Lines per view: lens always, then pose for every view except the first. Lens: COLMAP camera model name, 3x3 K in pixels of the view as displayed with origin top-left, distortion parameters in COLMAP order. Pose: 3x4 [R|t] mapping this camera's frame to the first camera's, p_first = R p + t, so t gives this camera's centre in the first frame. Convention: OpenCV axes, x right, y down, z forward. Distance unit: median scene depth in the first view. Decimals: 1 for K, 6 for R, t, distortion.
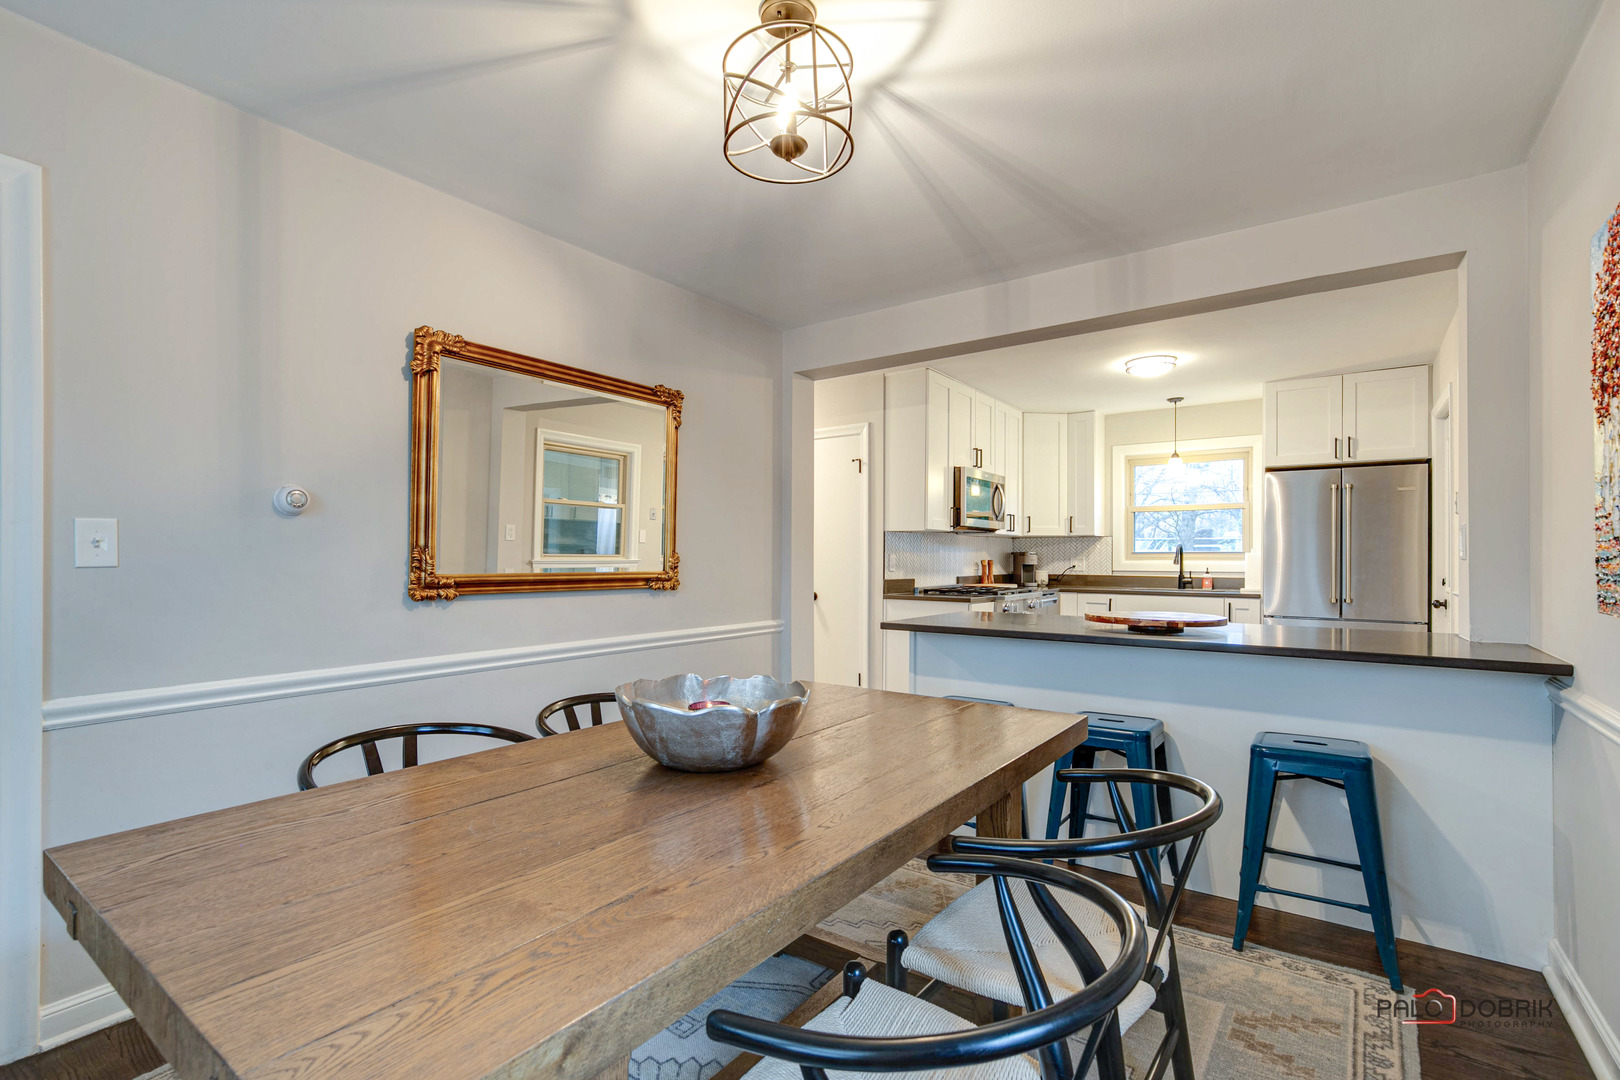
lens RADIAL K [[737.7, 0, 816.4], [0, 737.7, 556.3], [0, 0, 1]] dist [-0.004626, 0.001552]
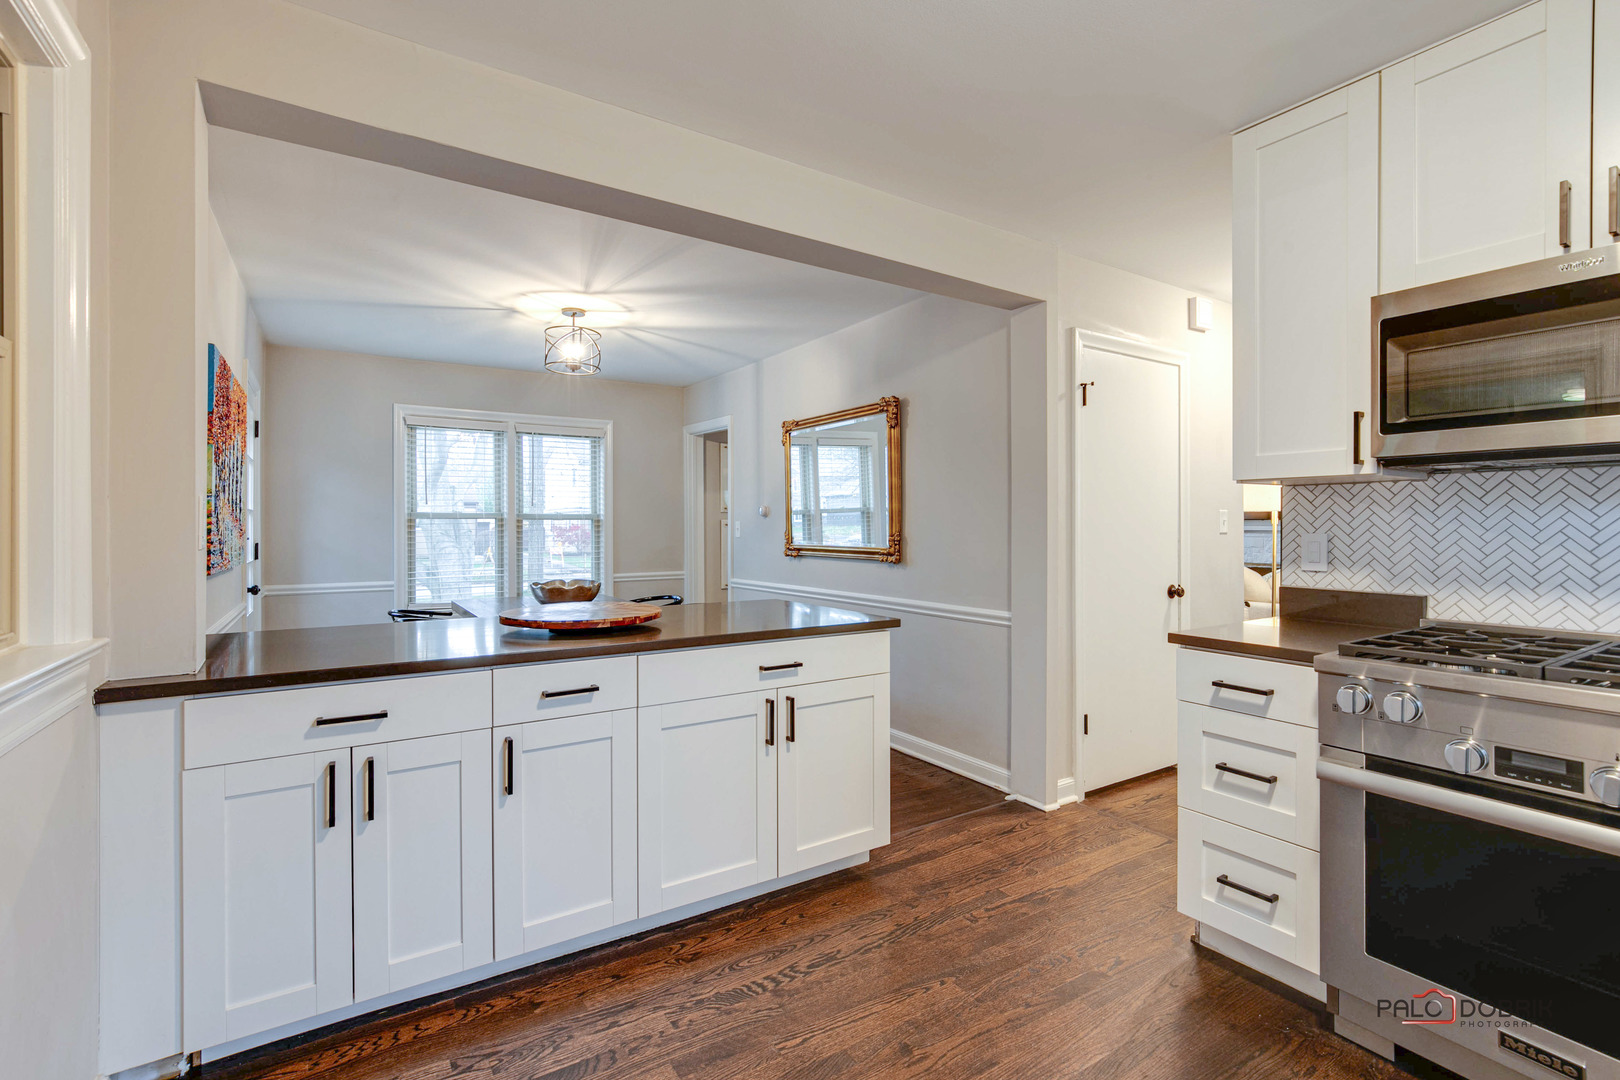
lens RADIAL K [[737.7, 0, 815.6], [0, 737.7, 530.0], [0, 0, 1]] dist [-0.004626, 0.001552]
pose [[-0.364449, -0.000309, -0.931223, 0.575357], [-0.000365, 1.000000, -0.000189, -0.004922], [0.931223, 0.000271, -0.364449, 0.782155]]
